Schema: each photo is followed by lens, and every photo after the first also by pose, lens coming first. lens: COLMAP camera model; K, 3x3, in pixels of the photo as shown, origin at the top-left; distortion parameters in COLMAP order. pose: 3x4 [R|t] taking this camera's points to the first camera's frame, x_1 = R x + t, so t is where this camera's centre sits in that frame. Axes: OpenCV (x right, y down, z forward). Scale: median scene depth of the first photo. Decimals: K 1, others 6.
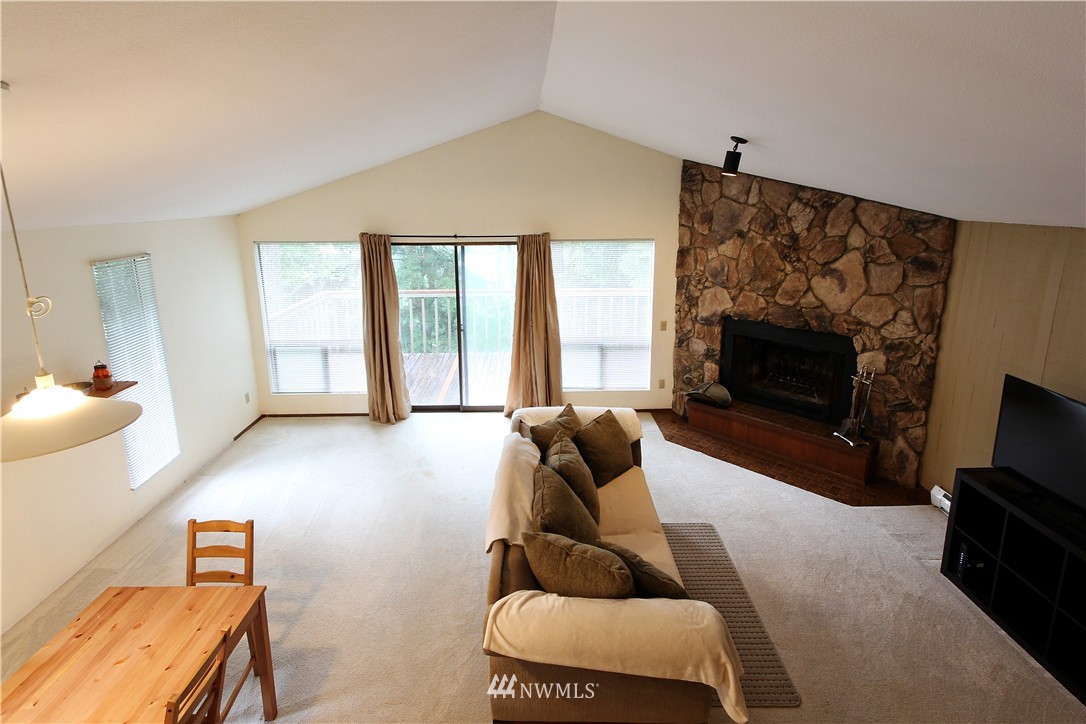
lens RADIAL K [[530.7, 0, 536.2], [0, 530.7, 292.1], [0, 0, 1]] dist [0.010388, 0.002593]
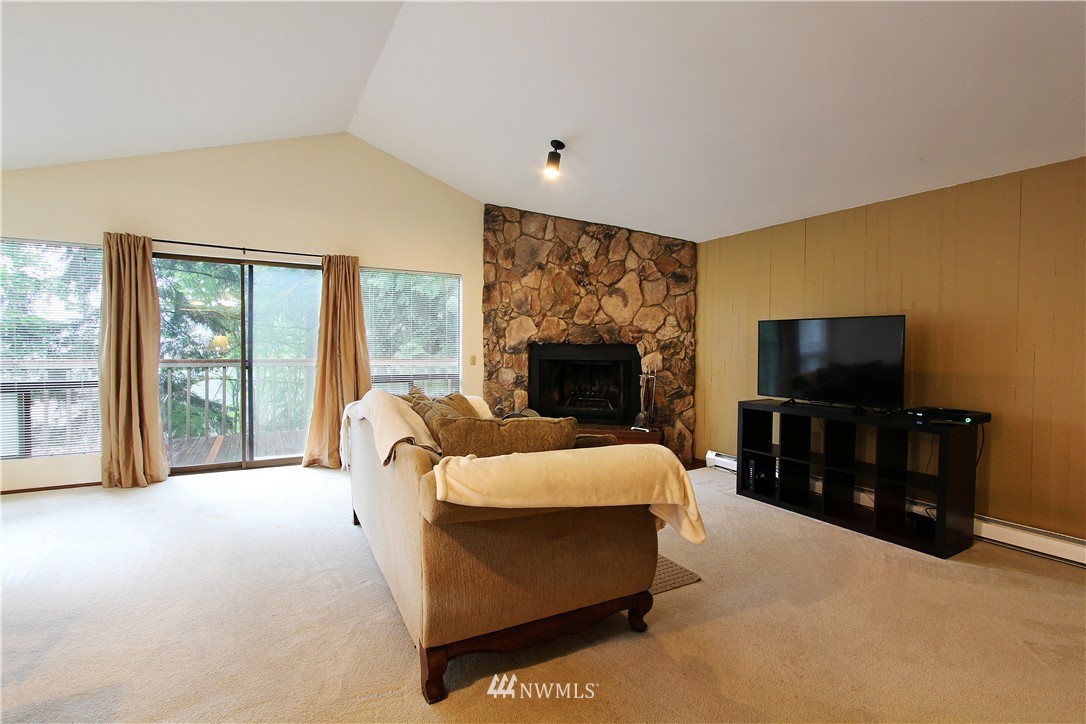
lens RADIAL K [[500.5, 0, 532.8], [0, 500.5, 355.5], [0, 0, 1]] dist [-0.018328, 0.001687]
pose [[0.881298, 0.004607, 0.472538, -0.131465], [0.079690, 0.984183, -0.158219, 0.248104], [-0.465793, 0.177095, 0.866992, 0.126458]]
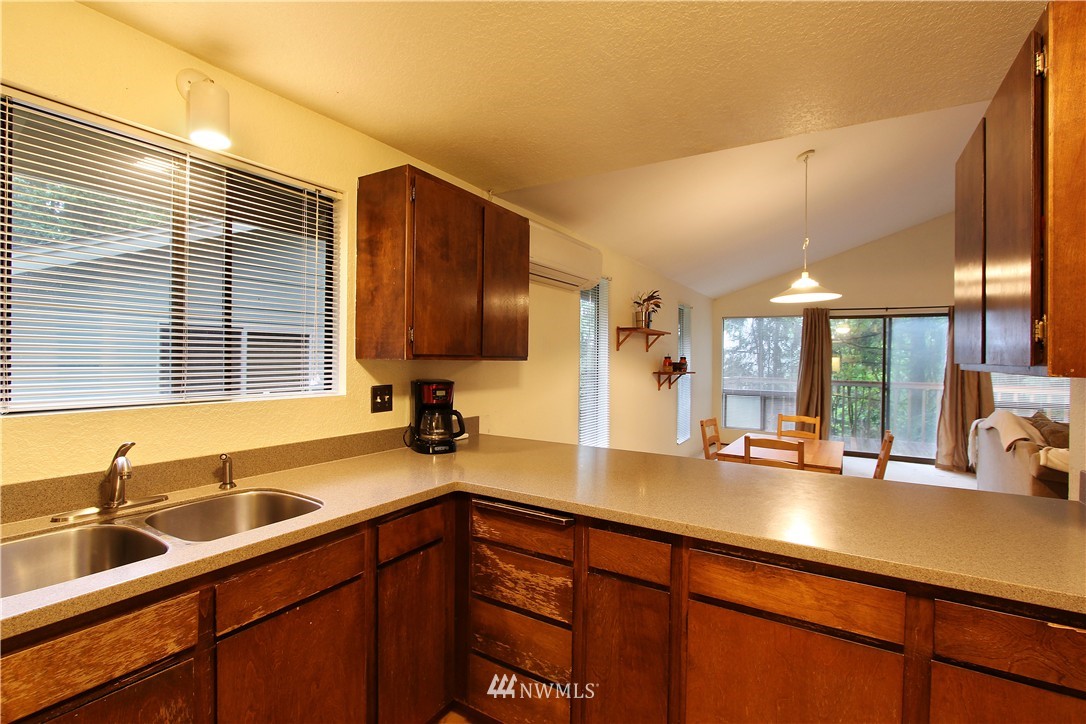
lens RADIAL K [[500.5, 0, 542.1], [0, 500.5, 359.7], [0, 0, 1]] dist [-0.018328, 0.001687]
pose [[0.847344, 0.020070, -0.530665, -0.238989], [-0.122059, 0.979892, -0.157840, 0.326033], [0.516826, 0.198517, 0.832755, -0.413631]]
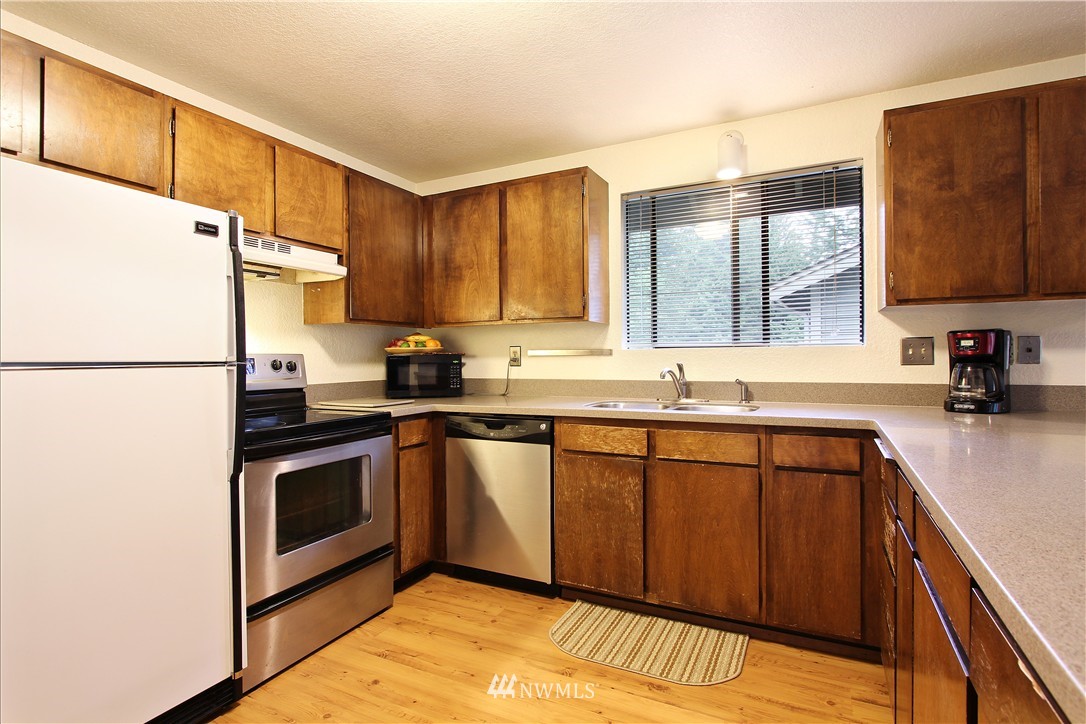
lens RADIAL K [[536.2, 0, 542.2], [0, 536.2, 360.7], [0, 0, 1]] dist [-0.001898, -0.000328]
pose [[-0.460286, 0.019484, -0.887557, -0.042709], [-0.161789, 0.981176, 0.105442, 0.318739], [0.872904, 0.192131, -0.448469, -0.186041]]
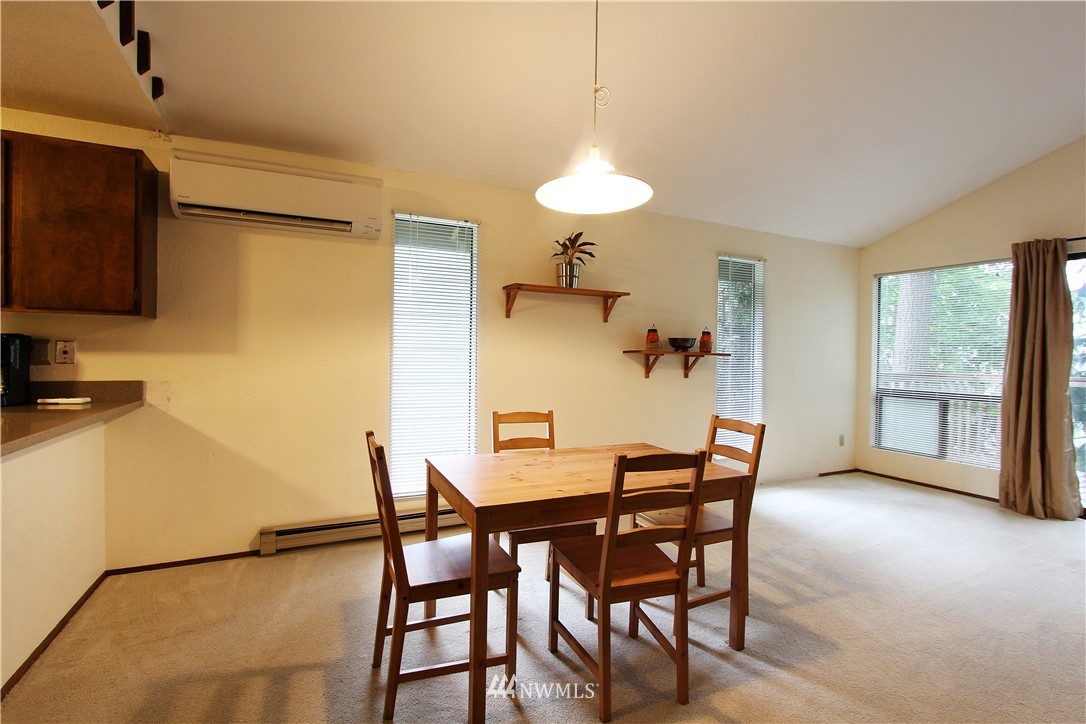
lens RADIAL K [[500.5, 0, 549.1], [0, 500.5, 364.5], [0, 0, 1]] dist [-0.018328, 0.001687]
pose [[0.417070, 0.033497, -0.908257, 0.033524], [-0.195014, 0.979344, -0.053431, 0.238859], [0.887706, 0.199408, 0.414988, 0.175955]]
